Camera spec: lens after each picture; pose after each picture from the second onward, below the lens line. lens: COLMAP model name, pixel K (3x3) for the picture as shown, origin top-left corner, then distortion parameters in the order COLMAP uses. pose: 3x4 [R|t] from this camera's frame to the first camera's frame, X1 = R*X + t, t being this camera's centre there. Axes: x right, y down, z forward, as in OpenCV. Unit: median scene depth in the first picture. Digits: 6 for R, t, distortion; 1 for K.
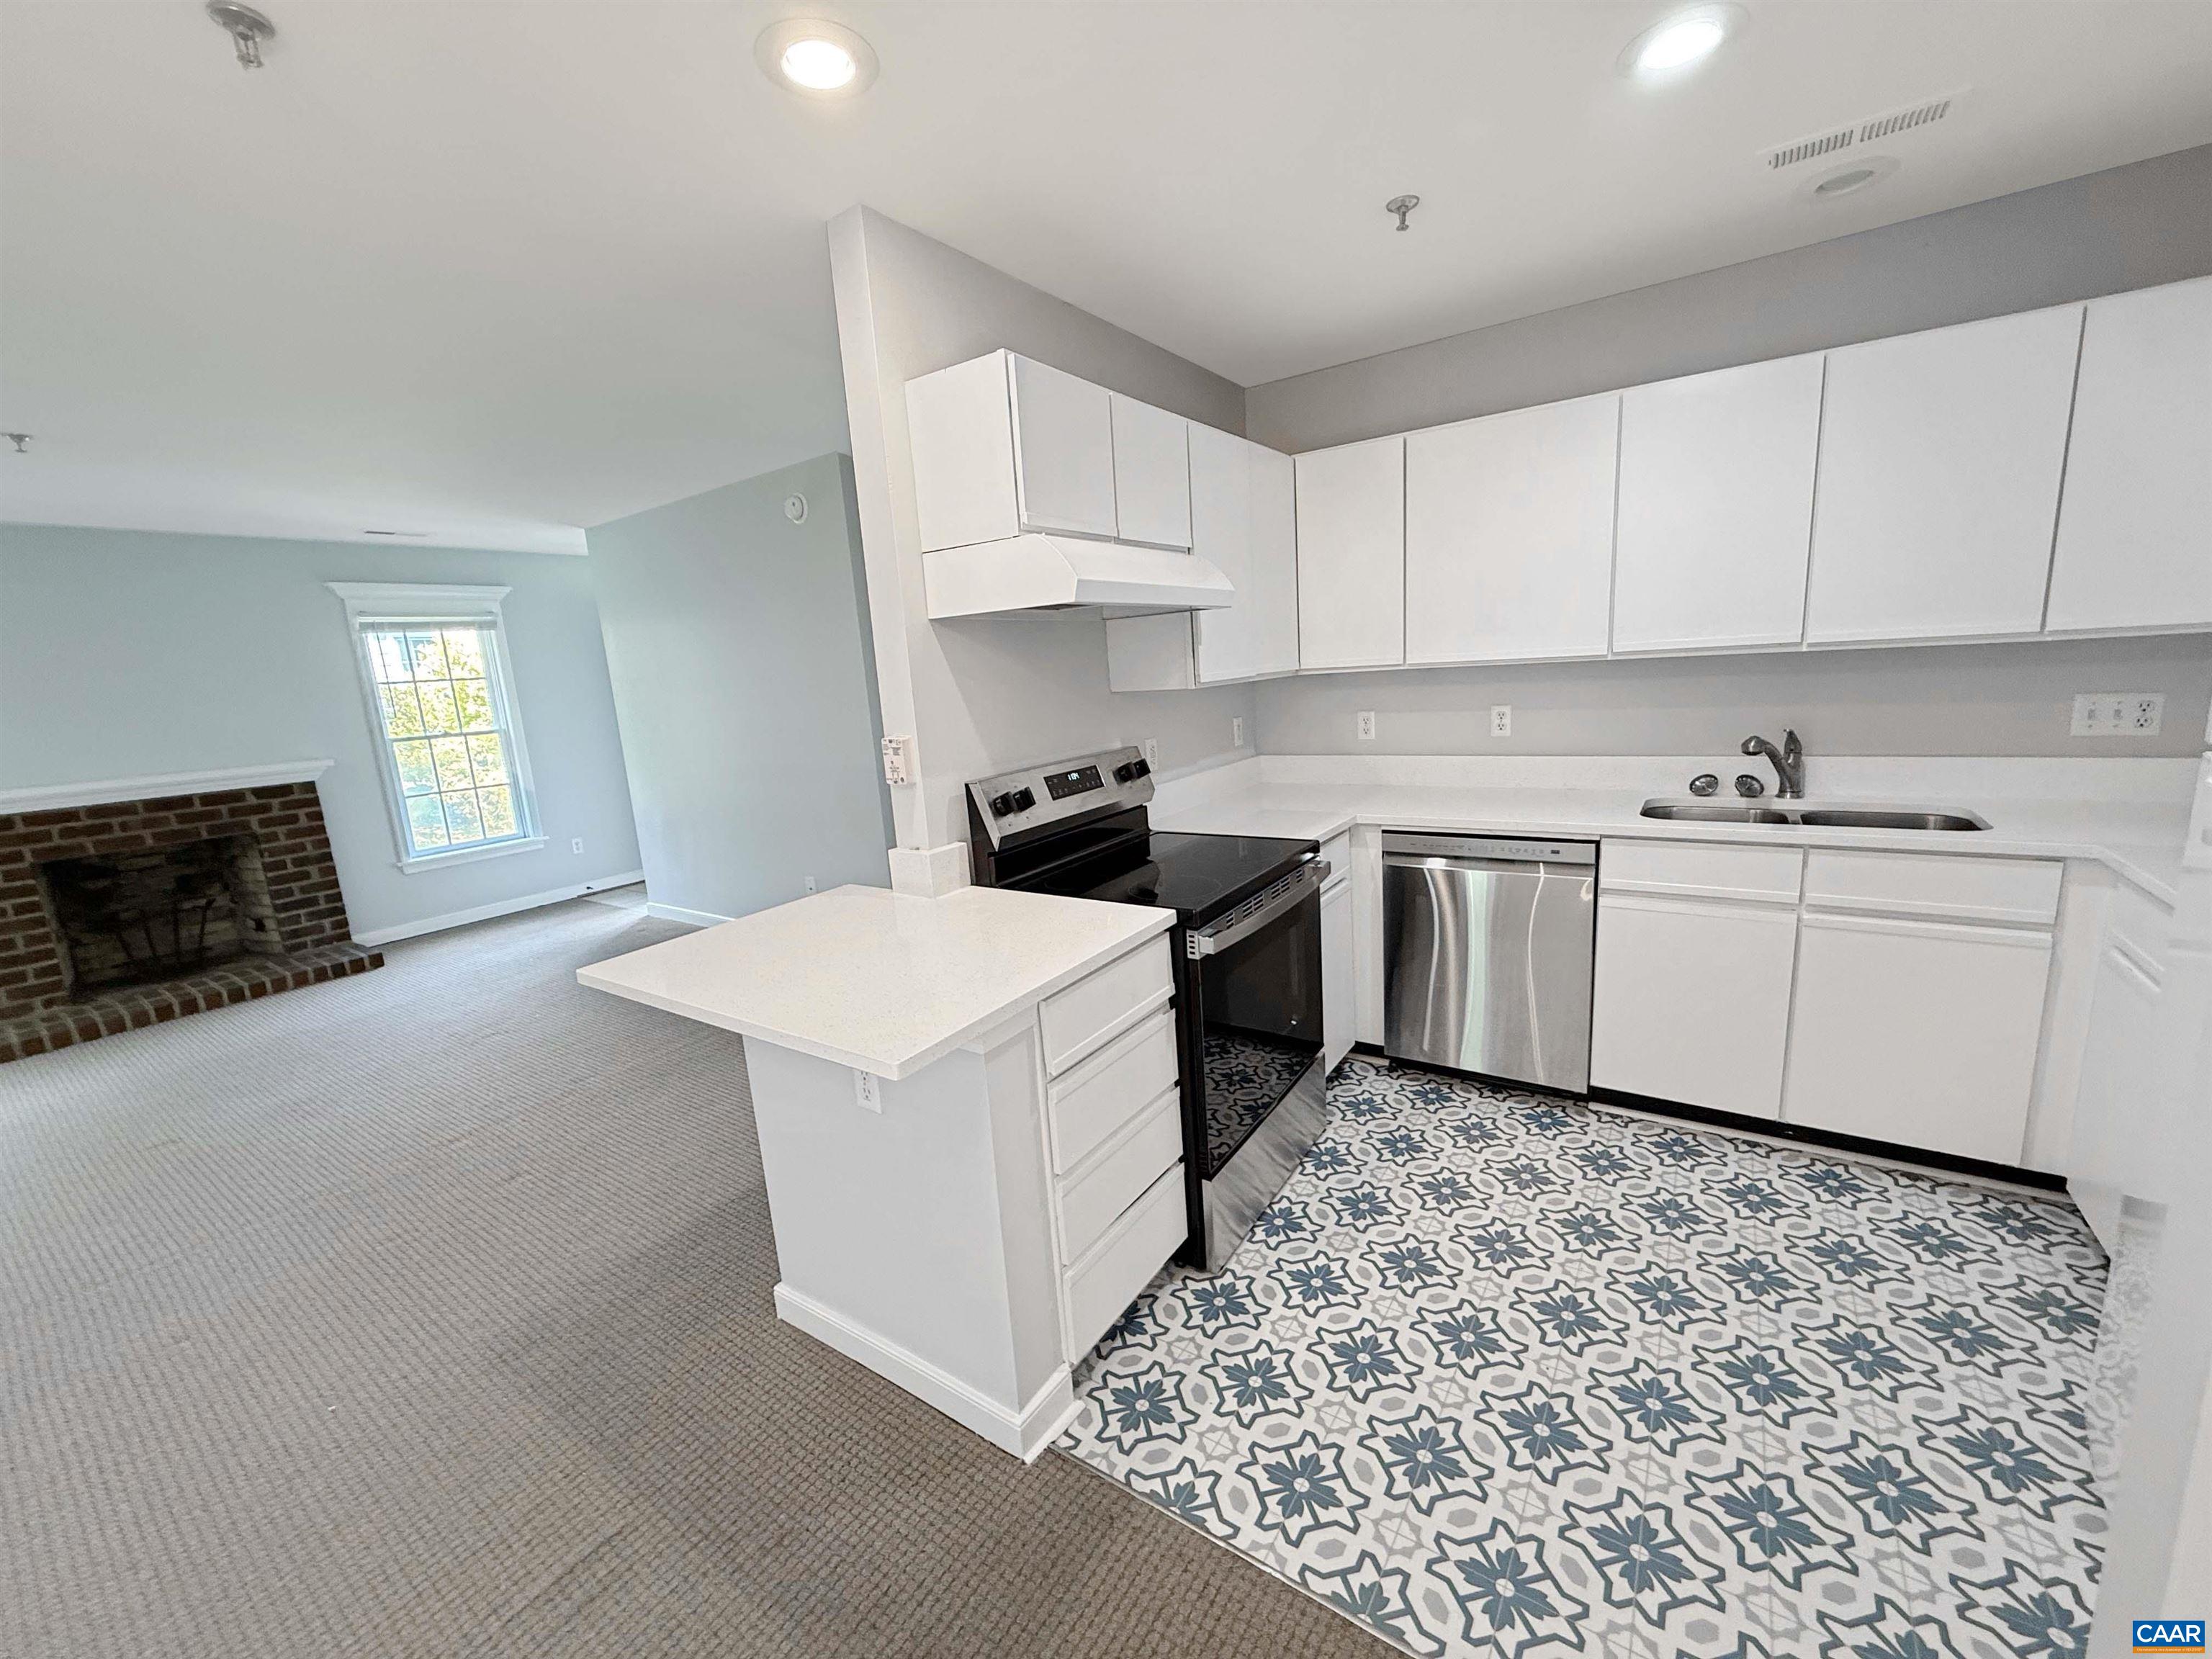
lens RADIAL K [[882.2, 0, 1102.9], [0, 882.2, 829.2], [0, 0, 1]] dist [0.000318, 0.000371]
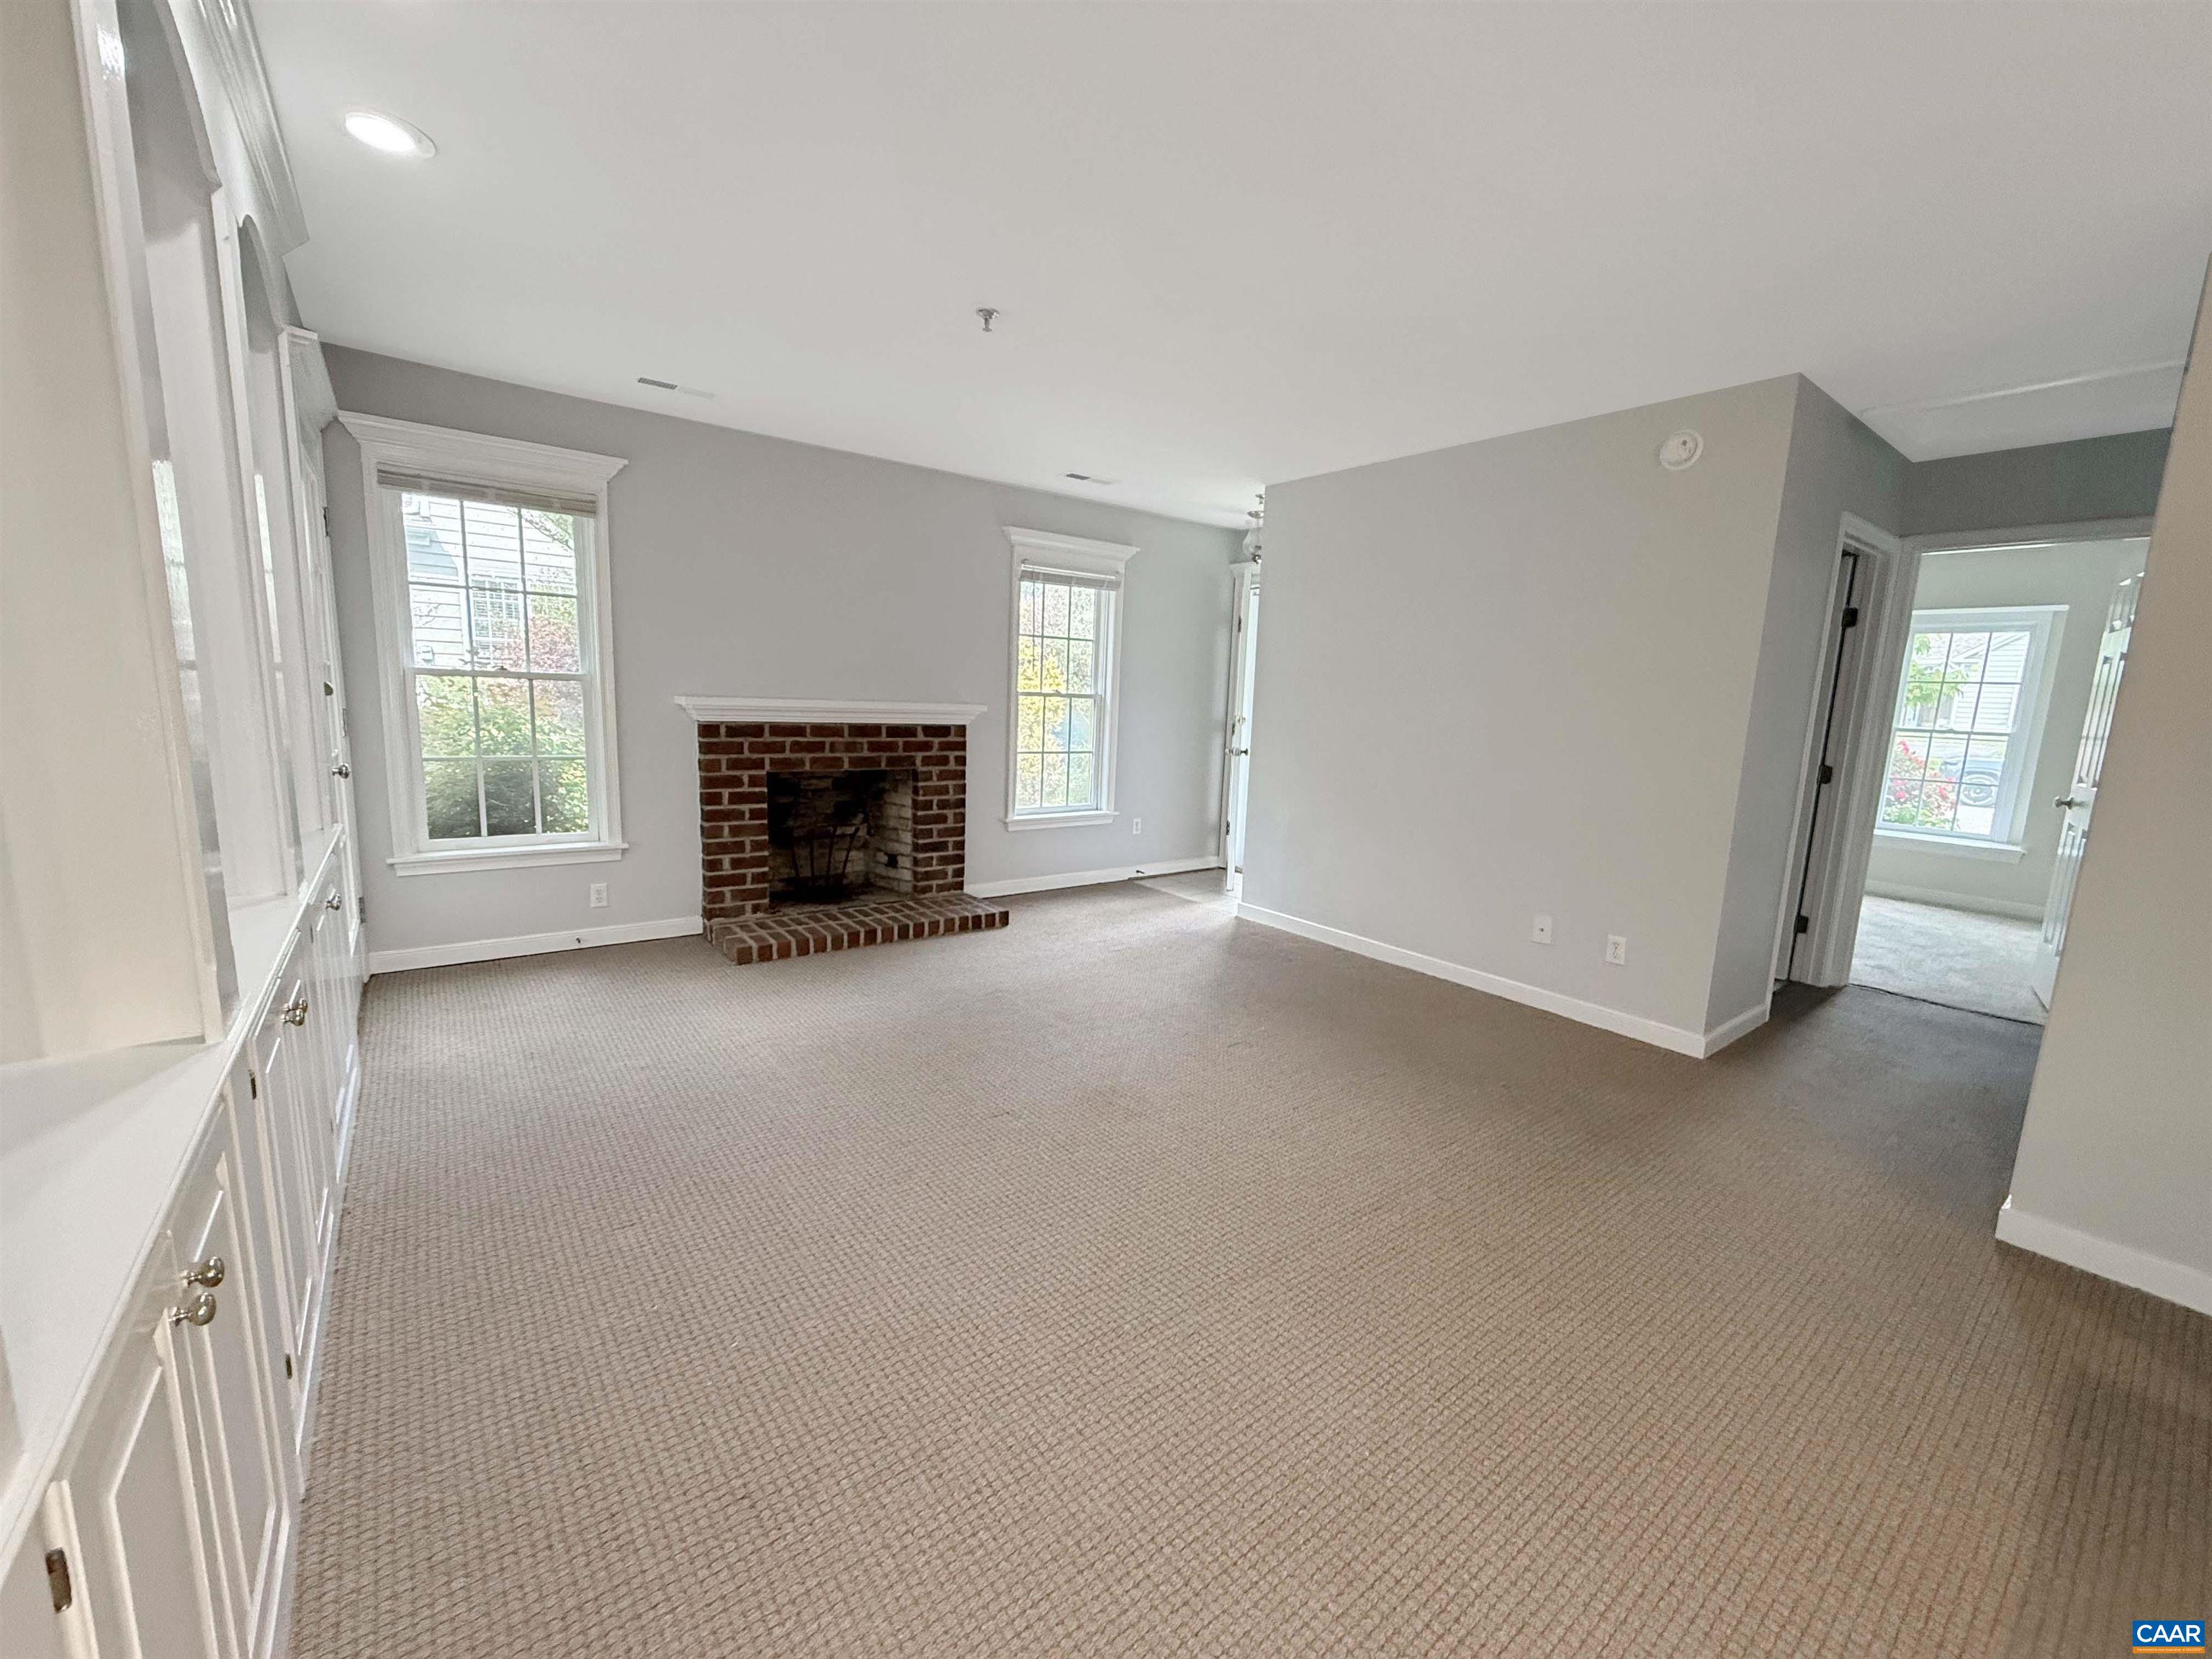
lens RADIAL K [[882.2, 0, 1102.9], [0, 882.2, 829.2], [0, 0, 1]] dist [0.000318, 0.000371]
pose [[0.948564, 0.150013, -0.278789, -0.461788], [-0.157182, 0.987564, -0.003405, 0.039440], [0.274811, 0.047050, 0.960346, 0.106483]]
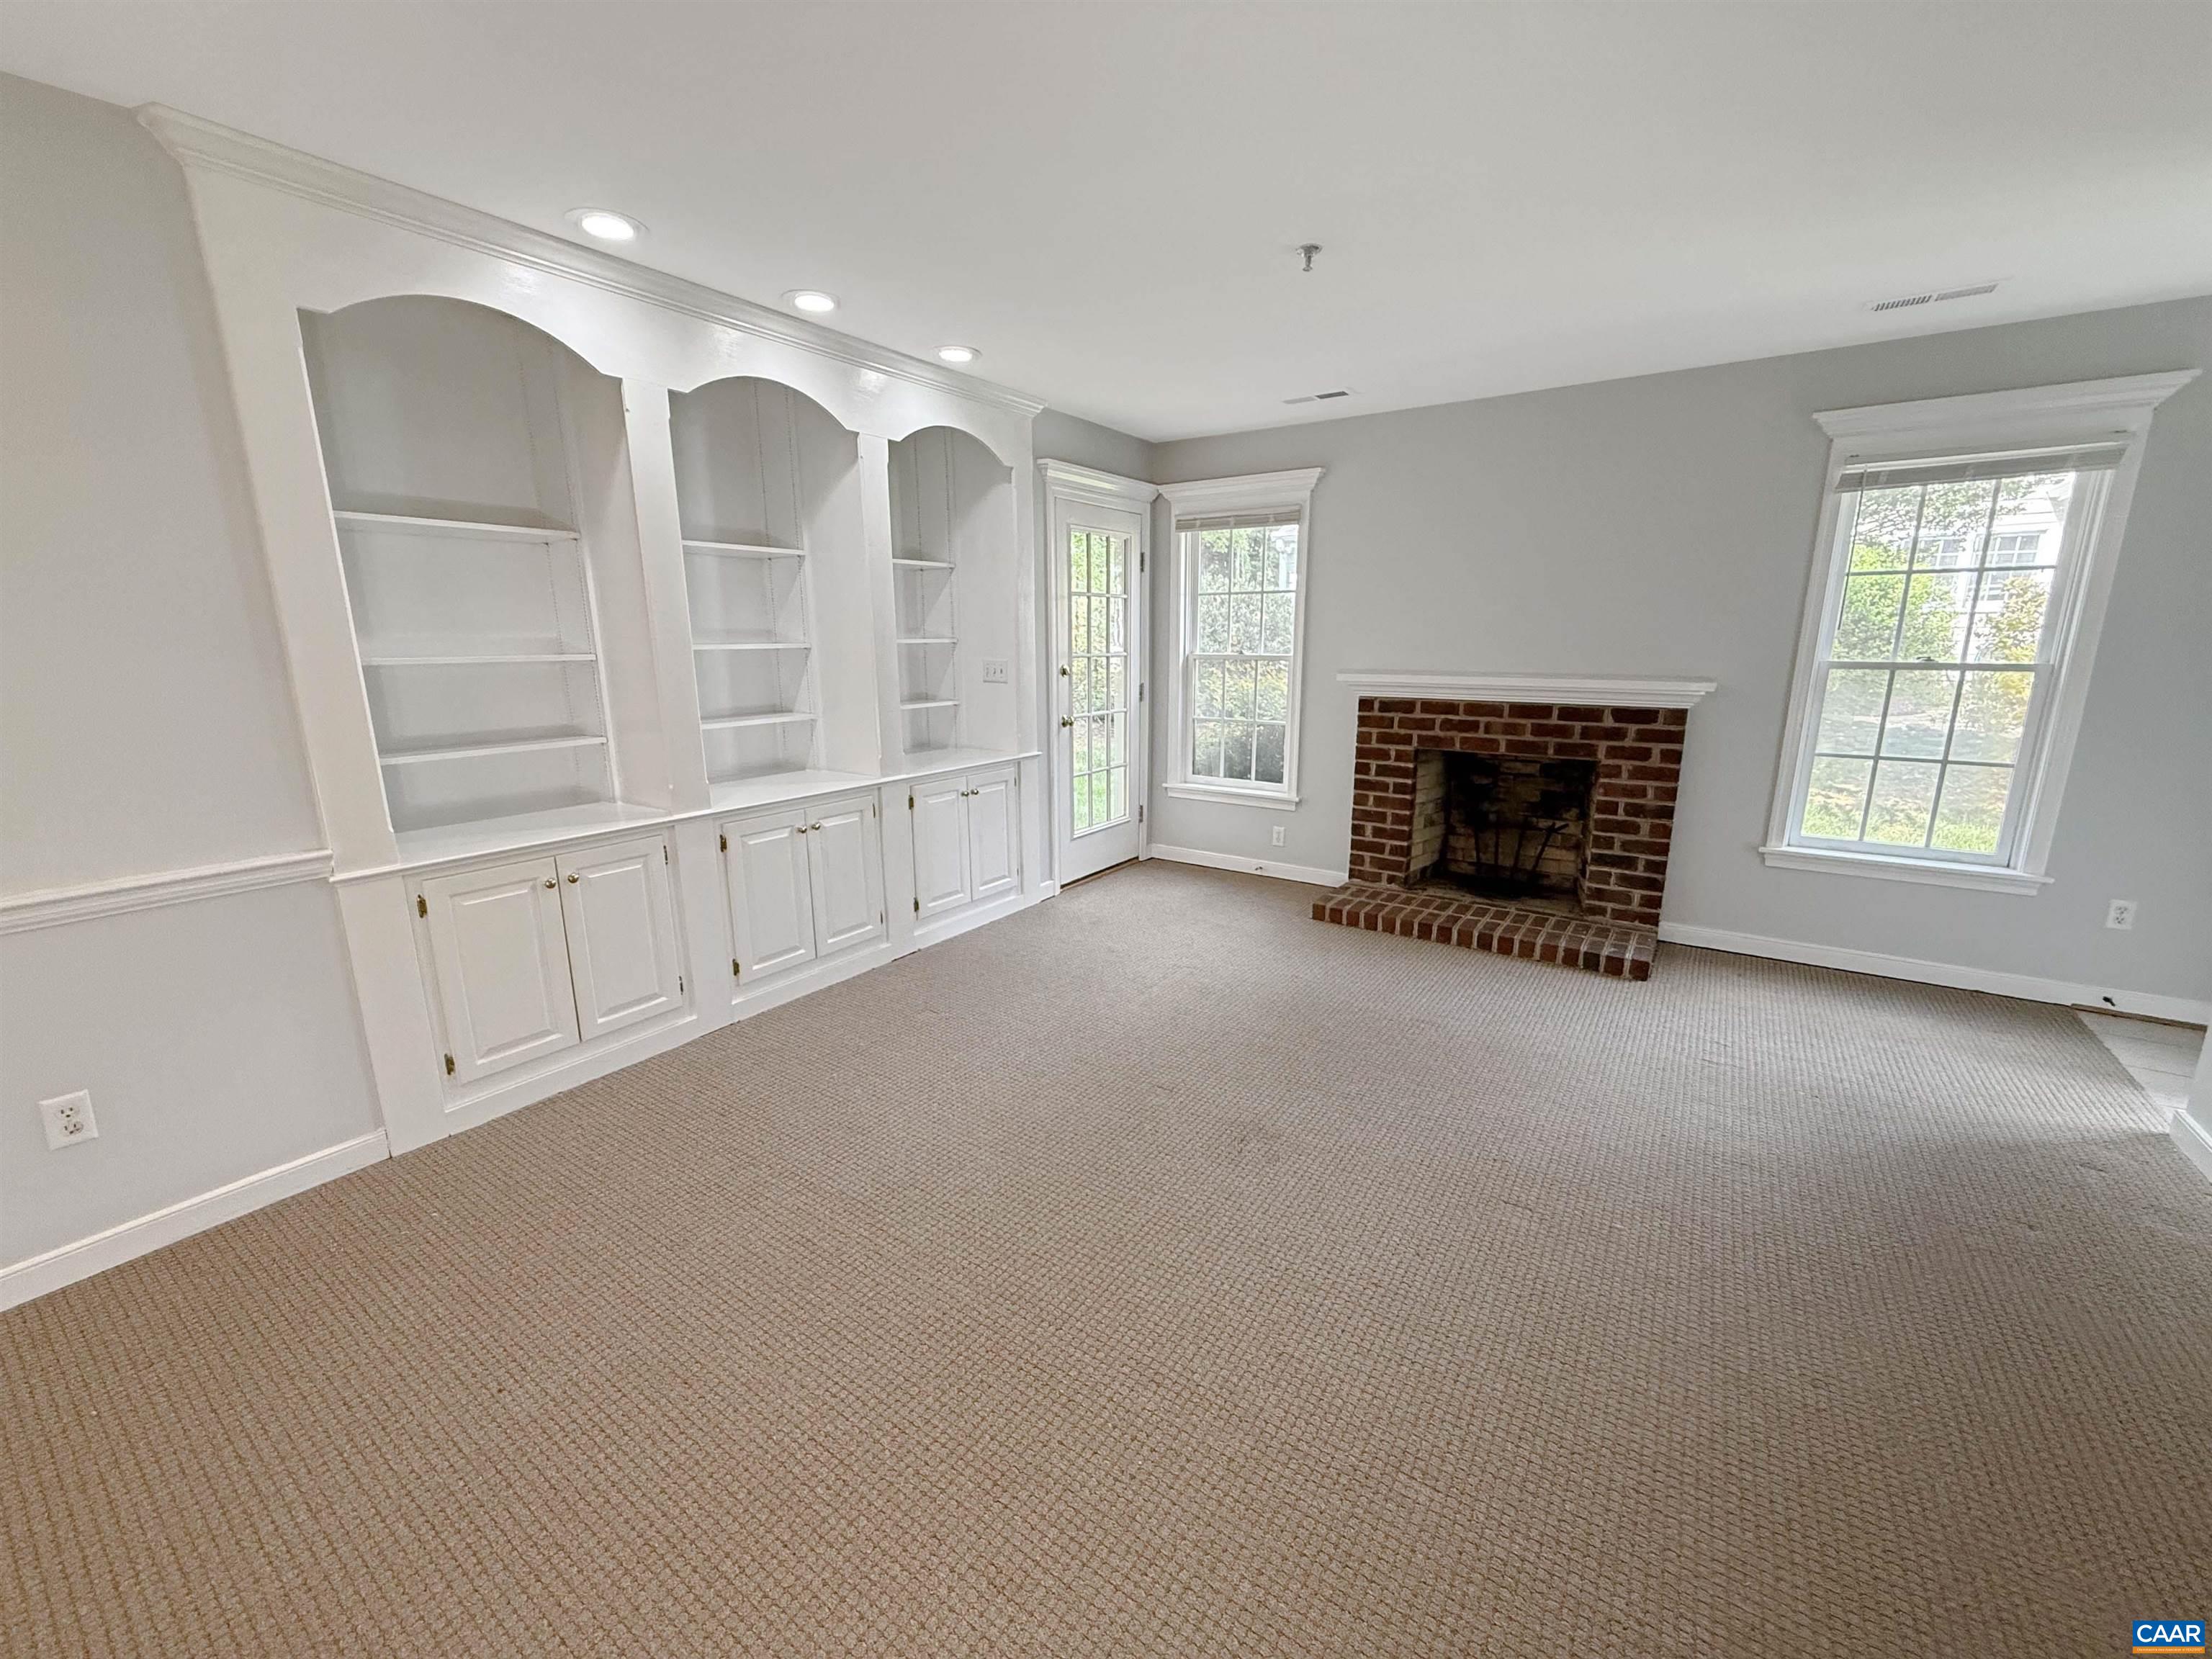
lens RADIAL K [[882.2, 0, 1102.9], [0, 882.2, 829.2], [0, 0, 1]] dist [0.000318, 0.000371]
pose [[0.004304, 0.279341, -0.960182, -0.170204], [-0.181502, 0.944461, 0.273954, -0.073630], [0.983381, 0.173096, 0.054765, 0.506927]]
